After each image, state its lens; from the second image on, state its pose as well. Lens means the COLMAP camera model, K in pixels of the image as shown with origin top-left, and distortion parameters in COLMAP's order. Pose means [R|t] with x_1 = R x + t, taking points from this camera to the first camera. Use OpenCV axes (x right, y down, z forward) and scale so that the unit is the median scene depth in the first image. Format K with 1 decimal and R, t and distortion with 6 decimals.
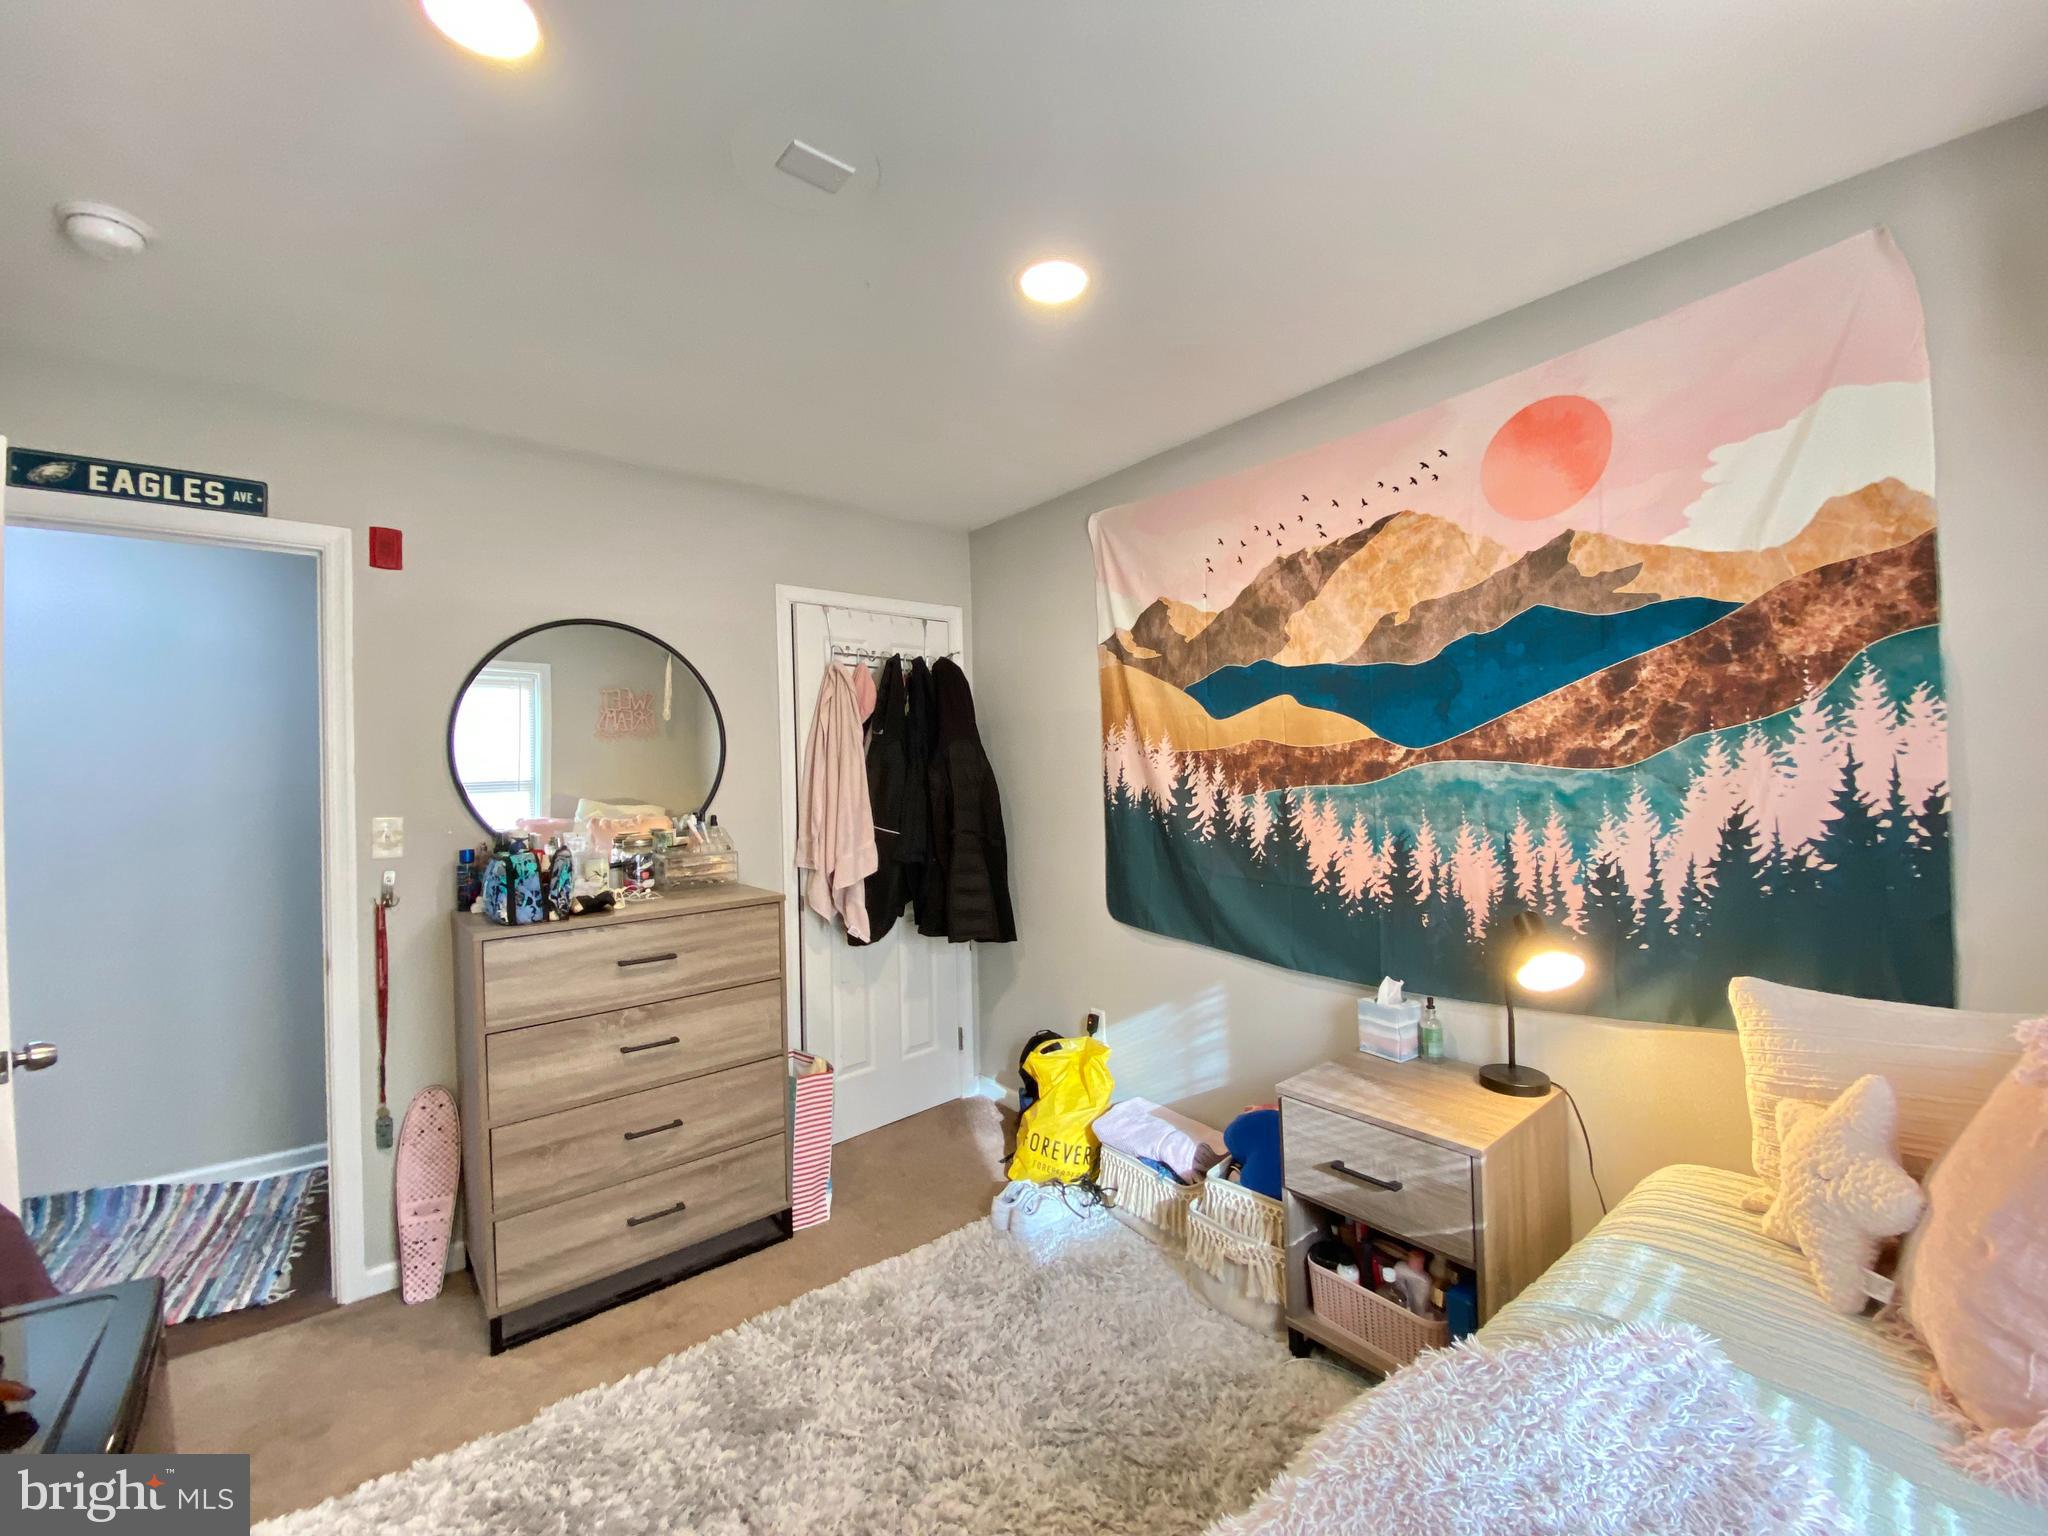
lens RADIAL K [[825.4, 0, 1015.7], [0, 825.4, 771.0], [0, 0, 1]] dist [0.054995, -0.039375]
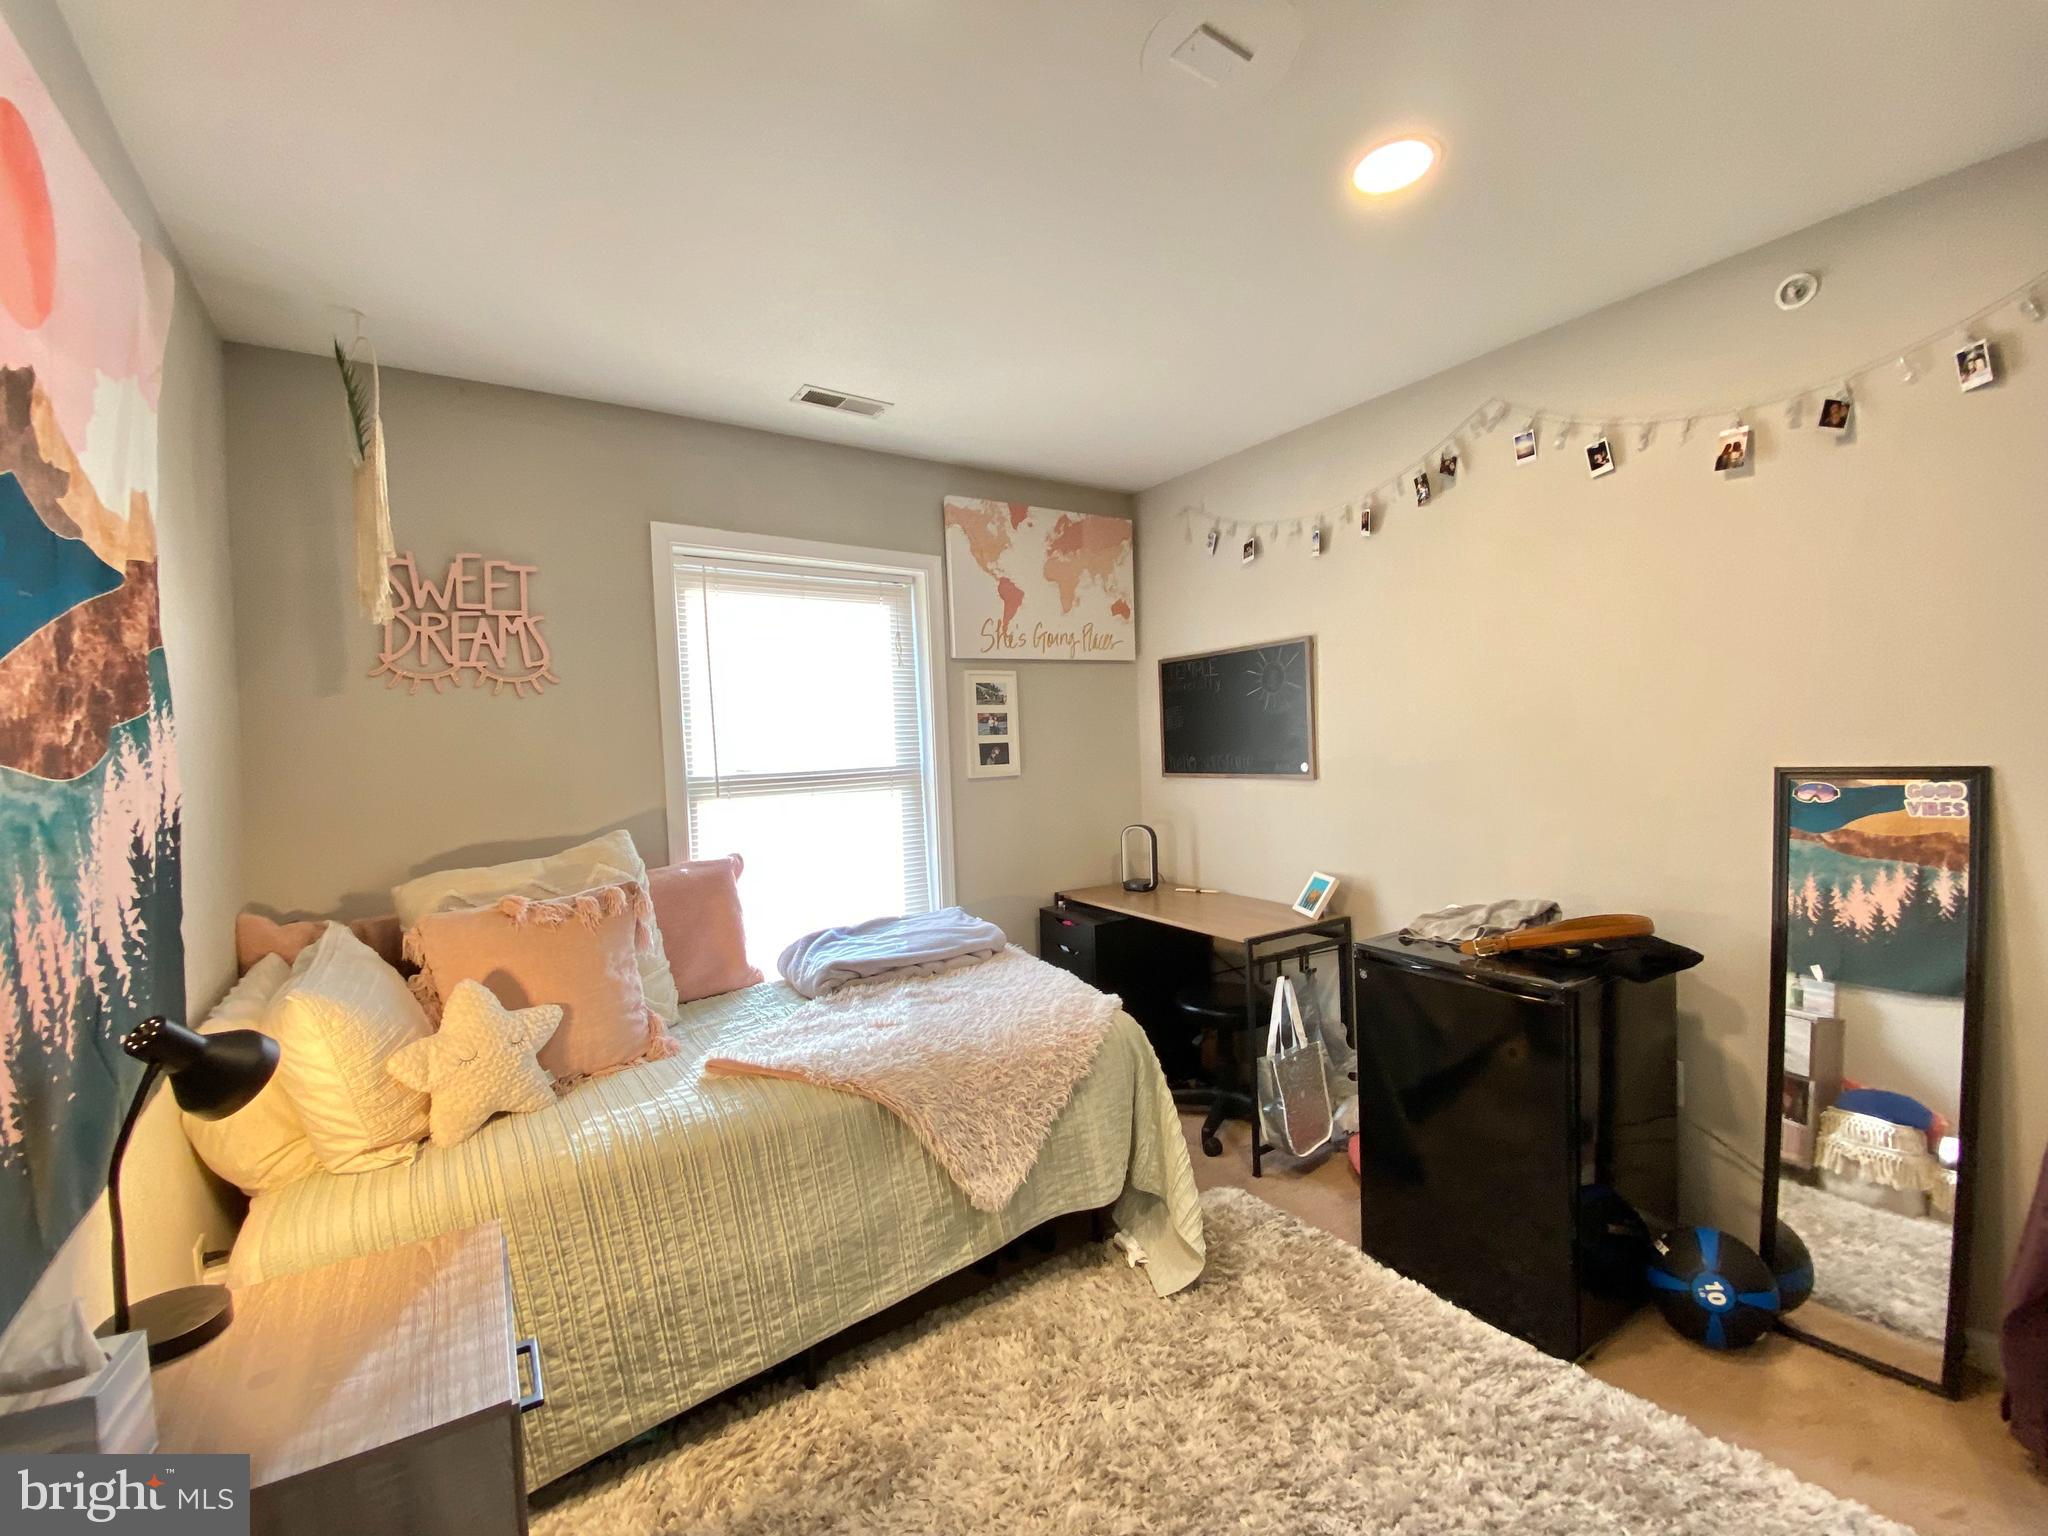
lens RADIAL K [[825.4, 0, 1015.7], [0, 825.4, 771.0], [0, 0, 1]] dist [0.054995, -0.039375]
pose [[-0.992805, 0.059239, 0.104067, -0.045632], [0.061737, 0.997873, 0.020945, 0.016945], [-0.102605, 0.027220, -0.994350, 1.242614]]
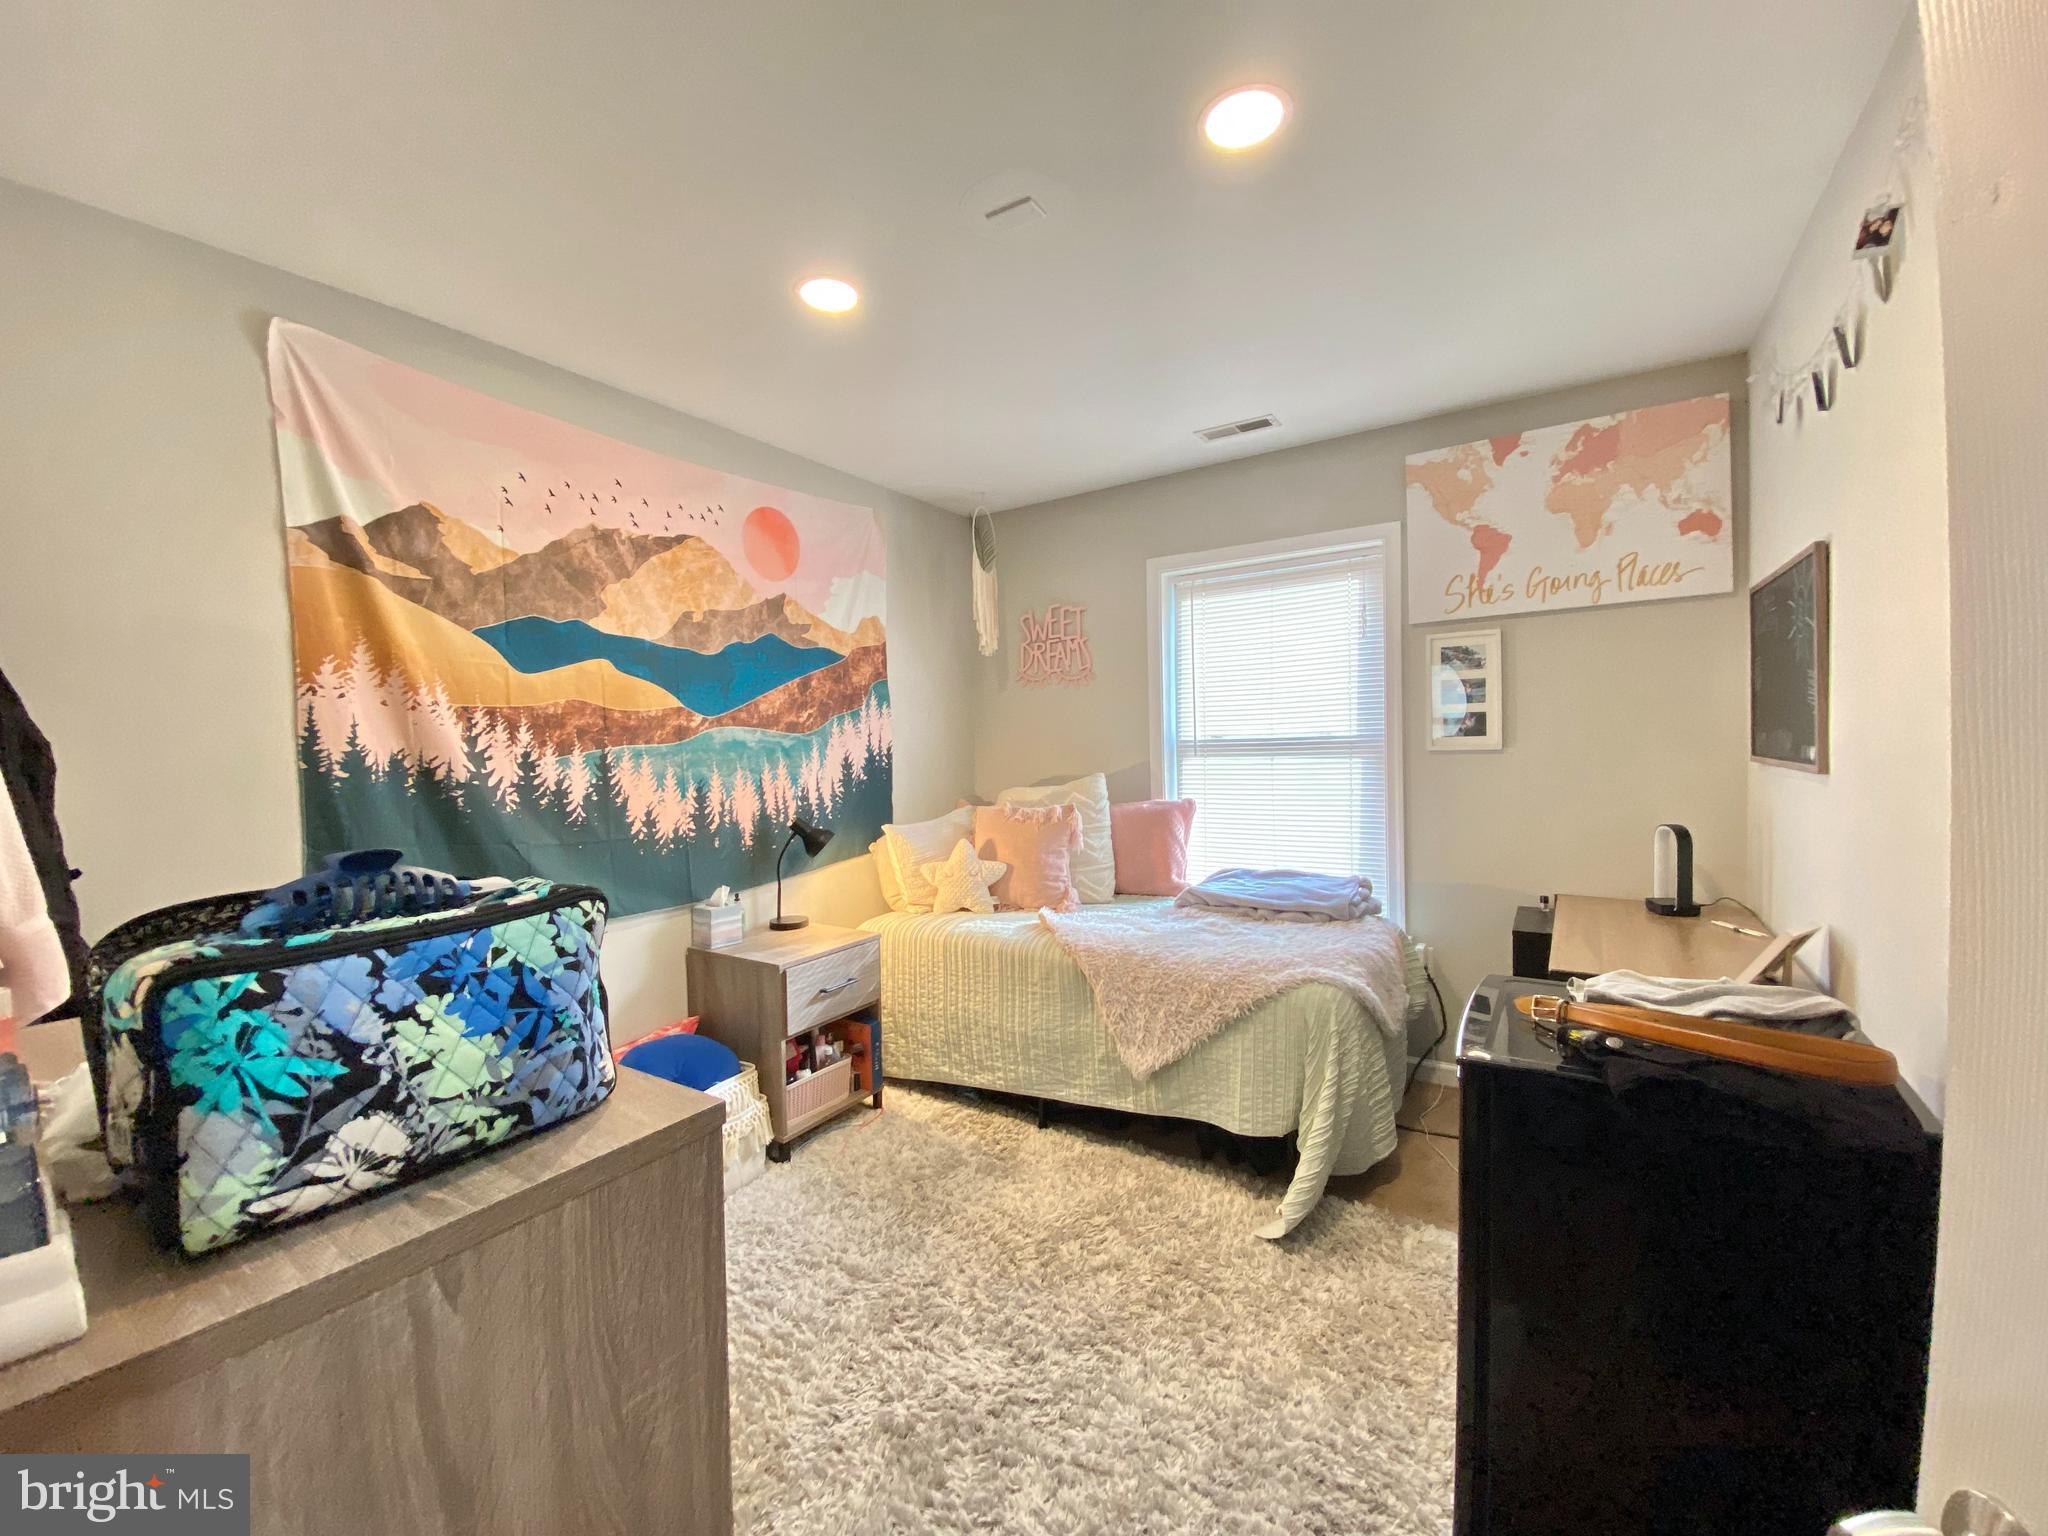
lens RADIAL K [[825.4, 0, 1015.7], [0, 825.4, 771.0], [0, 0, 1]] dist [0.054995, -0.039375]
pose [[-0.304033, -0.004376, 0.952652, -0.907056], [0.026399, 0.999567, 0.013017, 0.053170], [-0.952296, 0.029107, -0.303785, 0.893089]]
